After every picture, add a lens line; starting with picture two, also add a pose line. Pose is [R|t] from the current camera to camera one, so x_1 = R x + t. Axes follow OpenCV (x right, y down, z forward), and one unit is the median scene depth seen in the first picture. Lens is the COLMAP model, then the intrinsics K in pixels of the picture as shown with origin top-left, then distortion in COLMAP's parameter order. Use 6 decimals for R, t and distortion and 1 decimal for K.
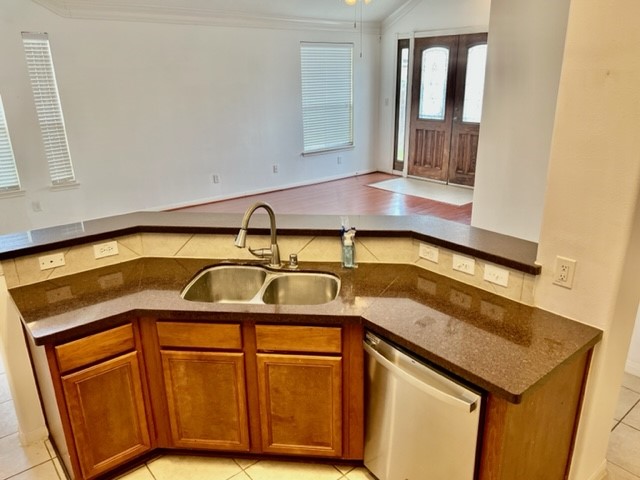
lens RADIAL K [[479.7, 0, 321.1], [0, 479.7, 244.0], [0, 0, 1]] dist [0.032599, -0.057118]
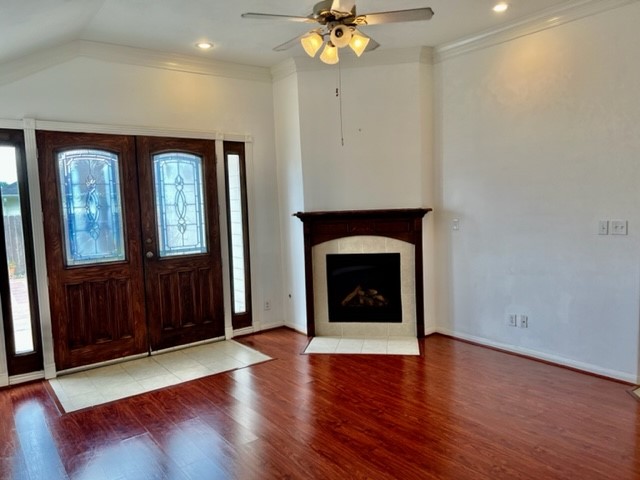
lens RADIAL K [[479.7, 0, 320.6], [0, 479.7, 243.4], [0, 0, 1]] dist [0.032599, -0.057118]
pose [[0.051797, -0.075374, 0.995809, -0.347097], [0.362634, 0.930504, 0.051568, -0.212006], [-0.930491, 0.358443, 0.075530, 0.688399]]
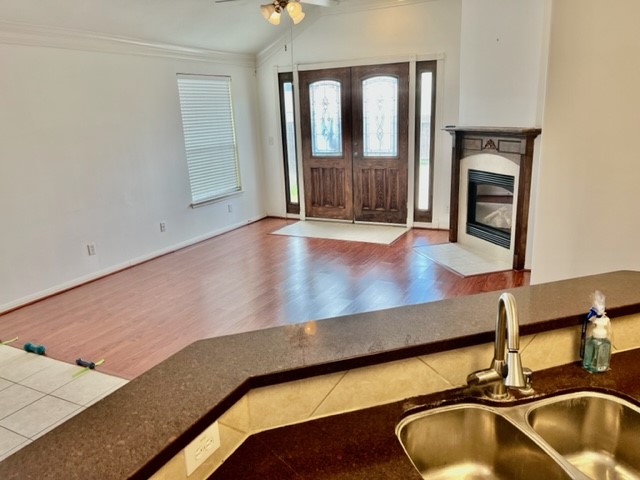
lens RADIAL K [[479.7, 0, 325.5], [0, 479.7, 253.1], [0, 0, 1]] dist [0.032599, -0.057118]
pose [[0.921708, -0.129310, 0.365695, -0.139545], [0.153238, 0.987495, -0.037046, -0.039227], [-0.356332, 0.090184, 0.929997, 0.150062]]
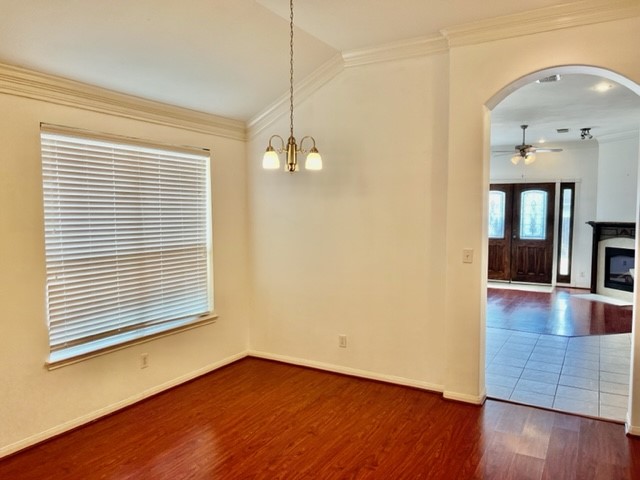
lens RADIAL K [[479.7, 0, 320.1], [0, 479.7, 240.1], [0, 0, 1]] dist [0.032599, -0.057118]
pose [[0.939705, 0.002746, 0.341975, -0.729961], [0.092757, 0.960437, -0.262598, 0.072536], [-0.329166, 0.278485, 0.902273, -0.110553]]
